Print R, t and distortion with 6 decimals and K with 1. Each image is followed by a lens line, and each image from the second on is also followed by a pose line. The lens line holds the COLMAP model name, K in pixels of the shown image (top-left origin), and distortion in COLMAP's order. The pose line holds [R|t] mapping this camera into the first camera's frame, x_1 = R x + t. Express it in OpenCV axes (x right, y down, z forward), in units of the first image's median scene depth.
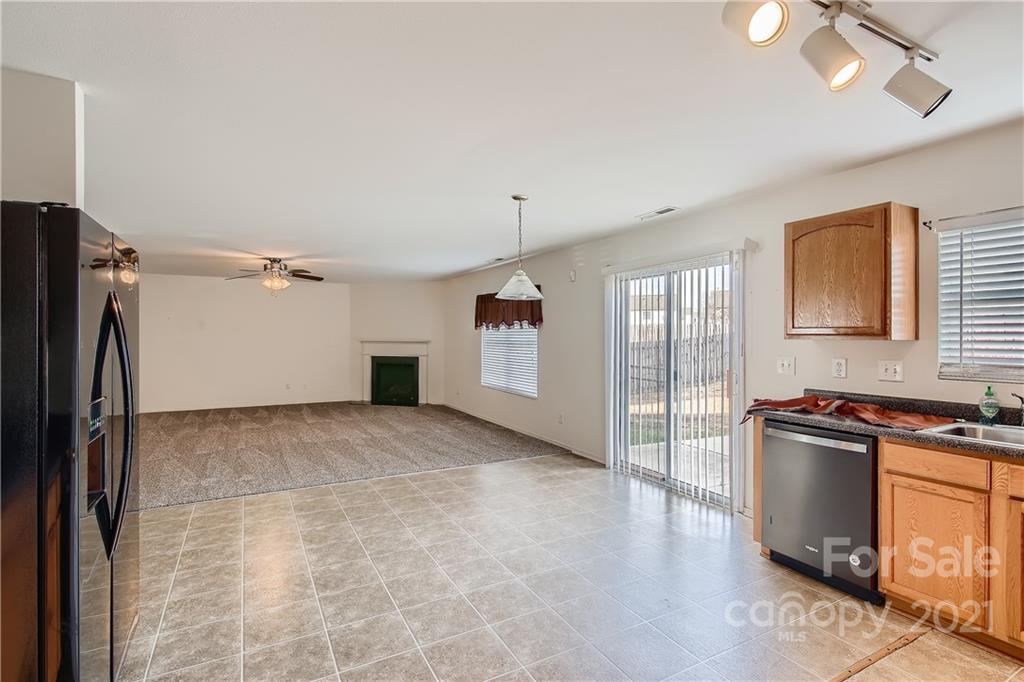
lens RADIAL K [[490.1, 0, 528.0], [0, 490.1, 331.8], [0, 0, 1]] dist [0.017386, -0.008715]
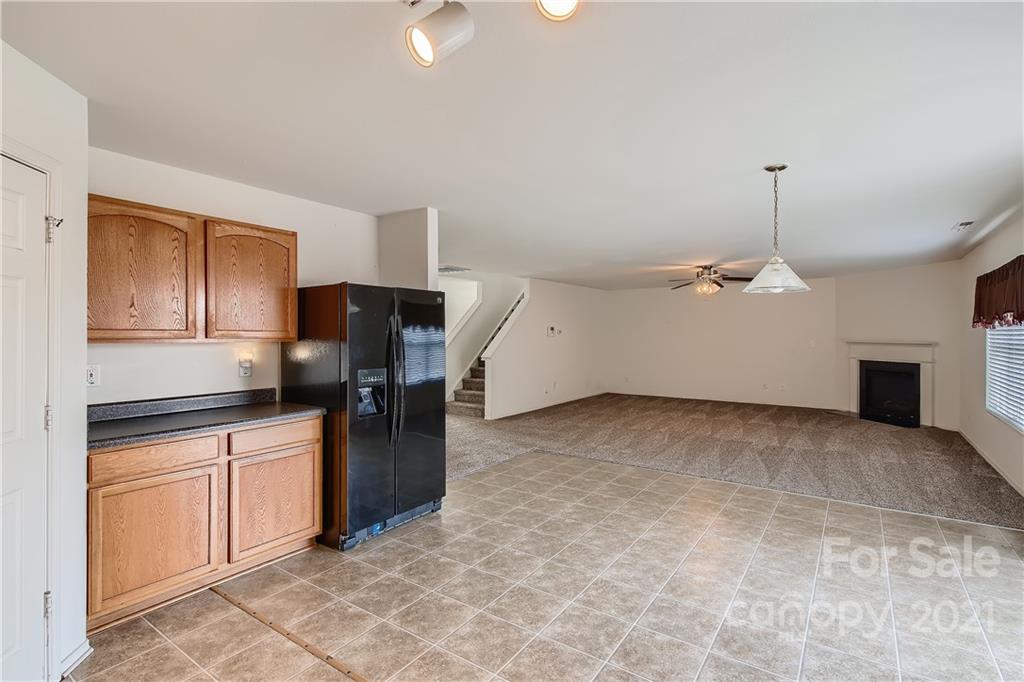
lens RADIAL K [[490.1, 0, 510.2], [0, 490.1, 337.6], [0, 0, 1]] dist [0.017386, -0.008715]
pose [[0.433069, 0.001707, -0.901359, 0.247197], [0.010419, 0.999922, 0.006900, -0.001591], [0.901301, -0.012380, 0.433017, 0.117166]]
